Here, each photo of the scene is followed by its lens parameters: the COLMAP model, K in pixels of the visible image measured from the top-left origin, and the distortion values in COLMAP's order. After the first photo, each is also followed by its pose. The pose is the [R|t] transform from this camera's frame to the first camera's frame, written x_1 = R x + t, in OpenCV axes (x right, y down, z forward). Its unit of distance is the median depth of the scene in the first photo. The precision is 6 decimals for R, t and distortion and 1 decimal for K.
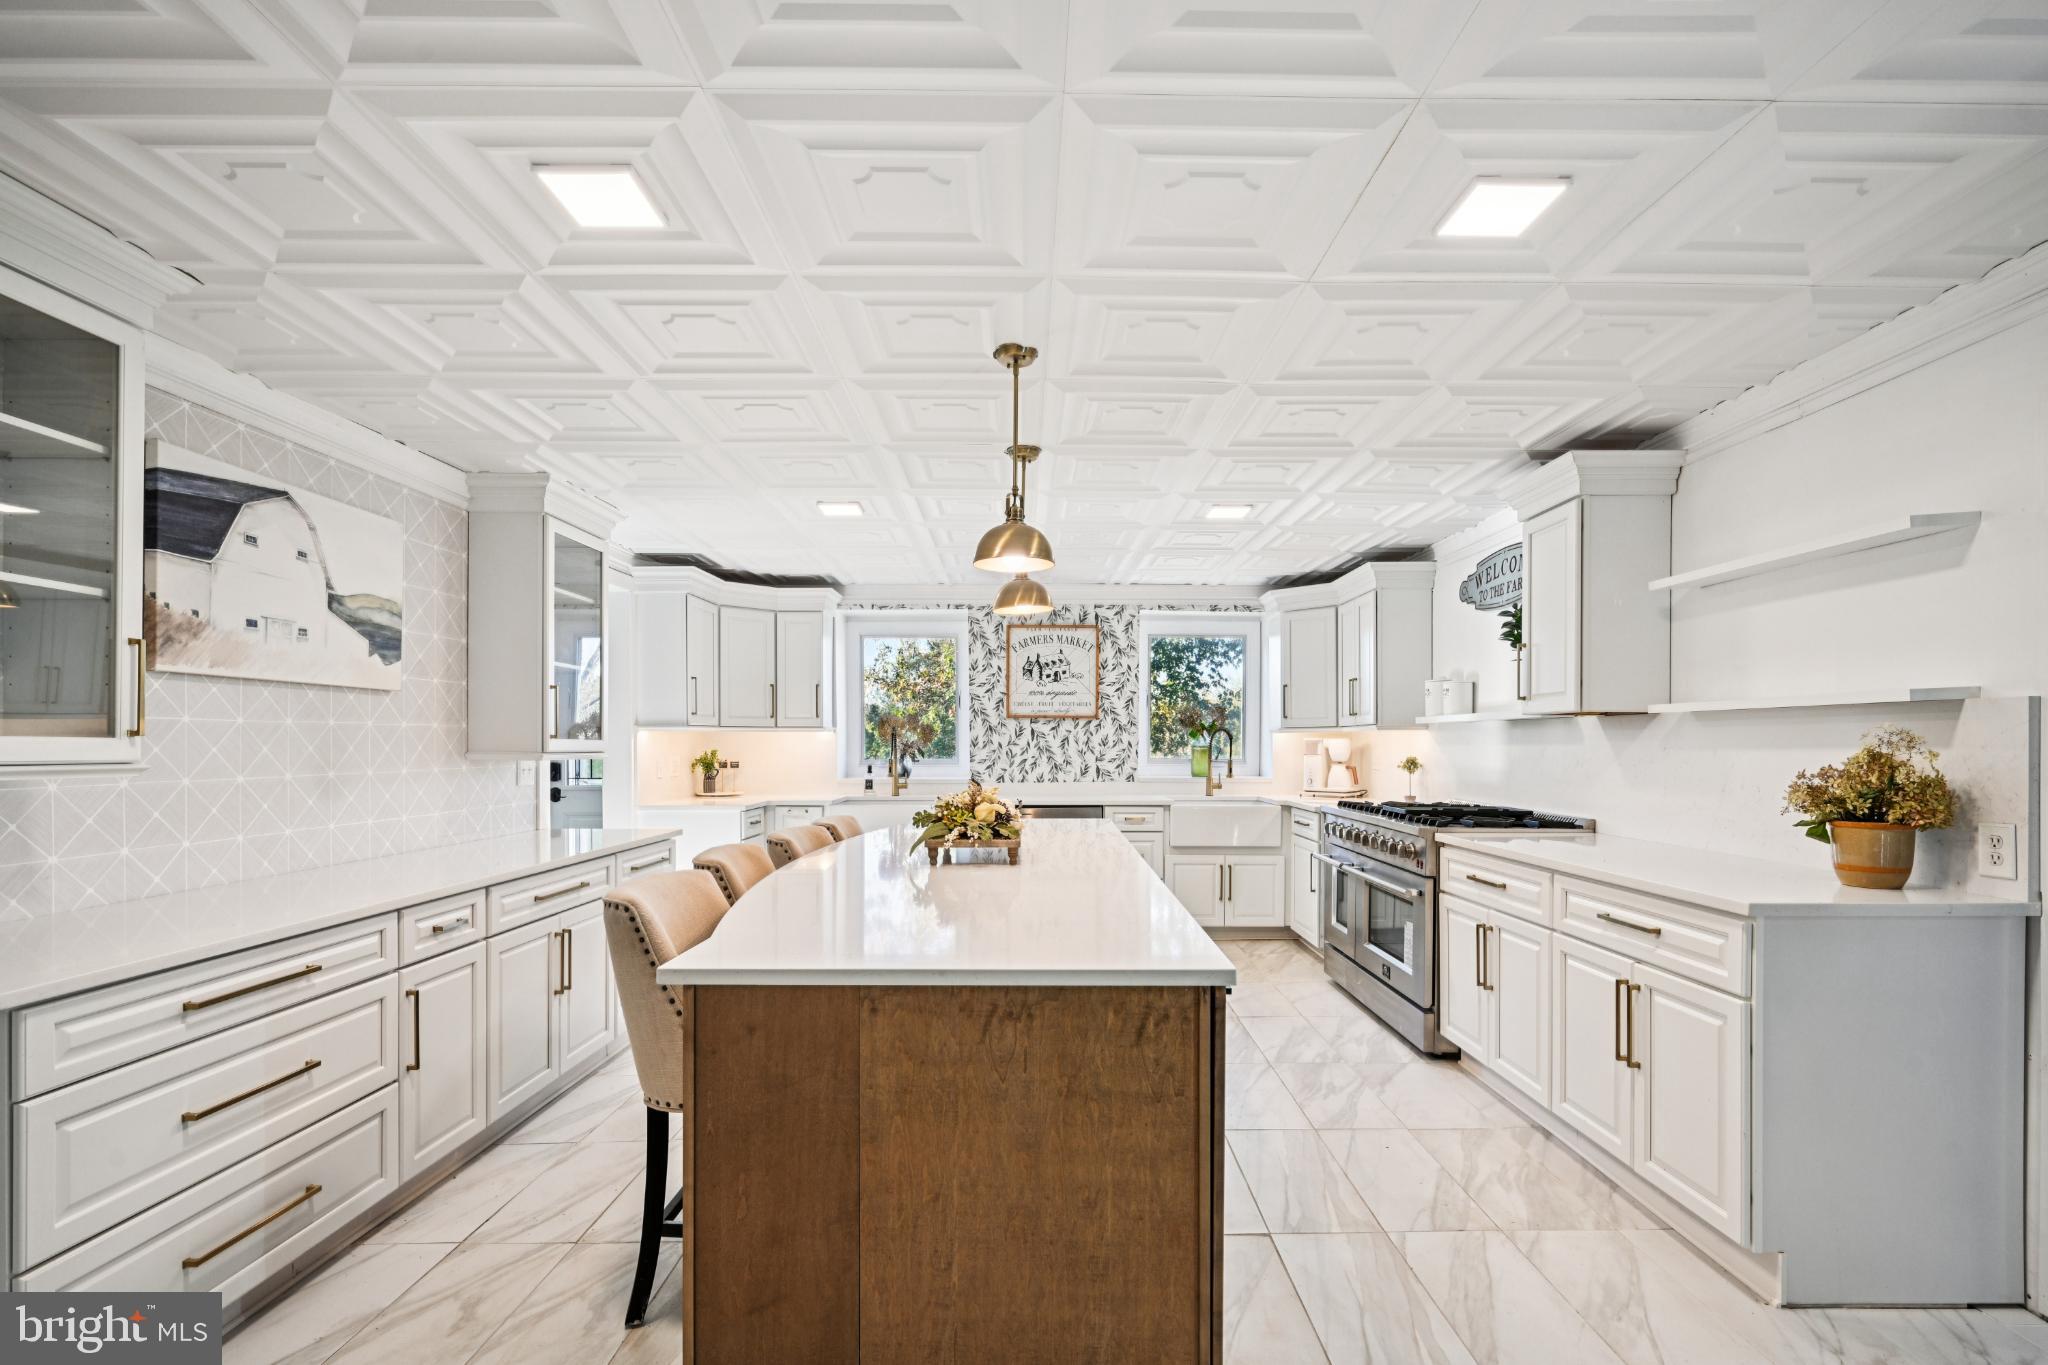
lens RADIAL K [[904.0, 0, 1037.0], [0, 904.0, 746.5], [0, 0, 1]] dist [0.000835, 0.000164]
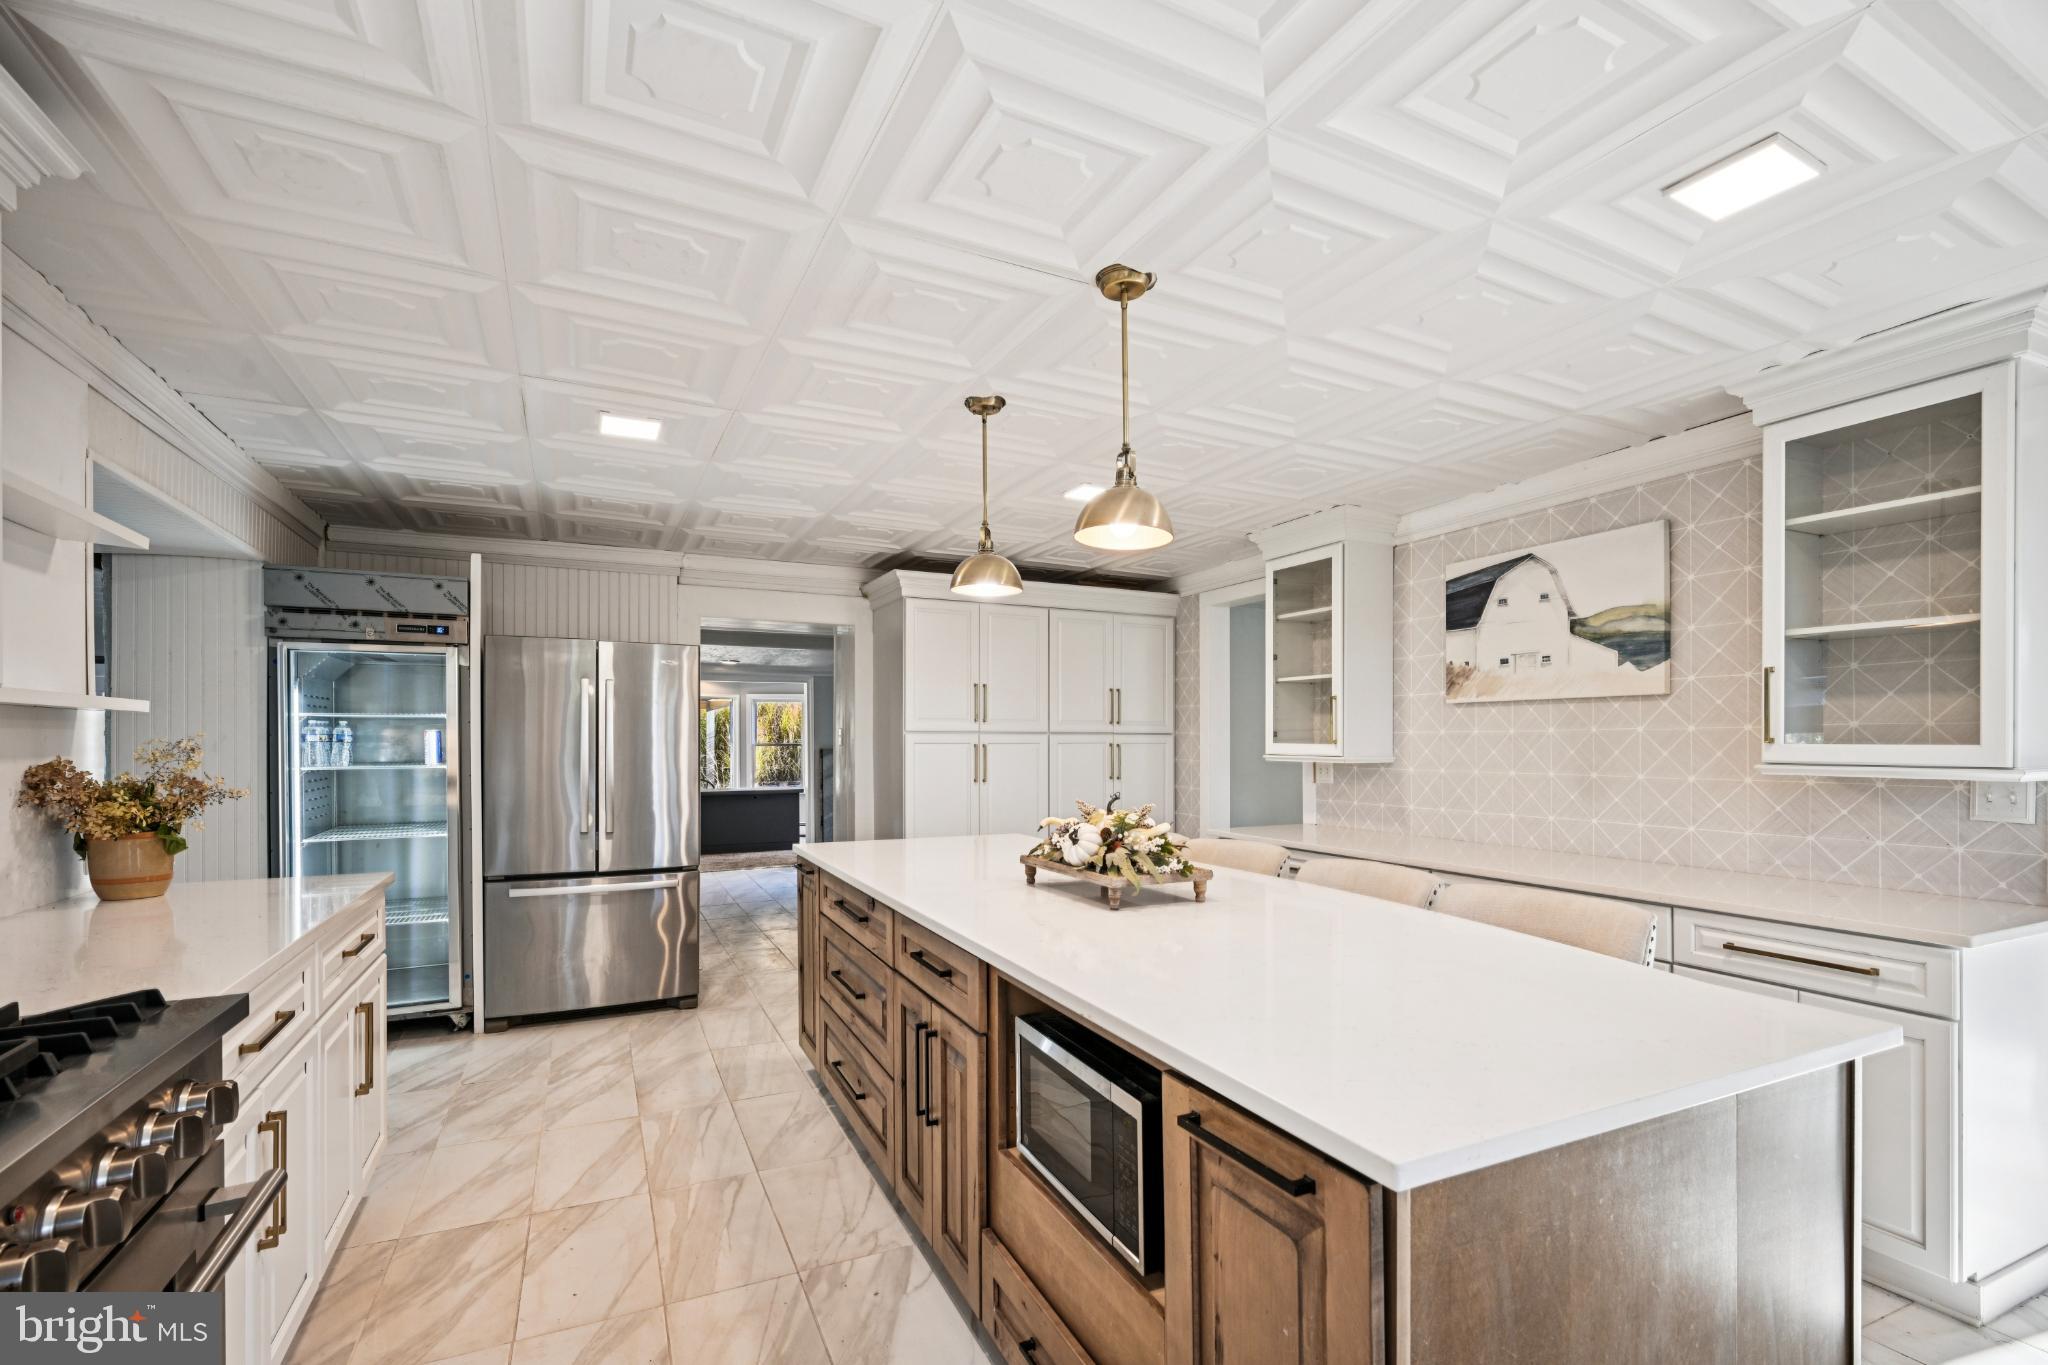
lens RADIAL K [[904.0, 0, 1045.1], [0, 904.0, 738.3], [0, 0, 1]] dist [0.000835, 0.000164]
pose [[-0.895121, 0.002544, -0.445817, 0.361083], [0.002089, 0.999997, 0.001511, -0.019848], [0.445819, 0.000421, -0.895123, 1.801549]]
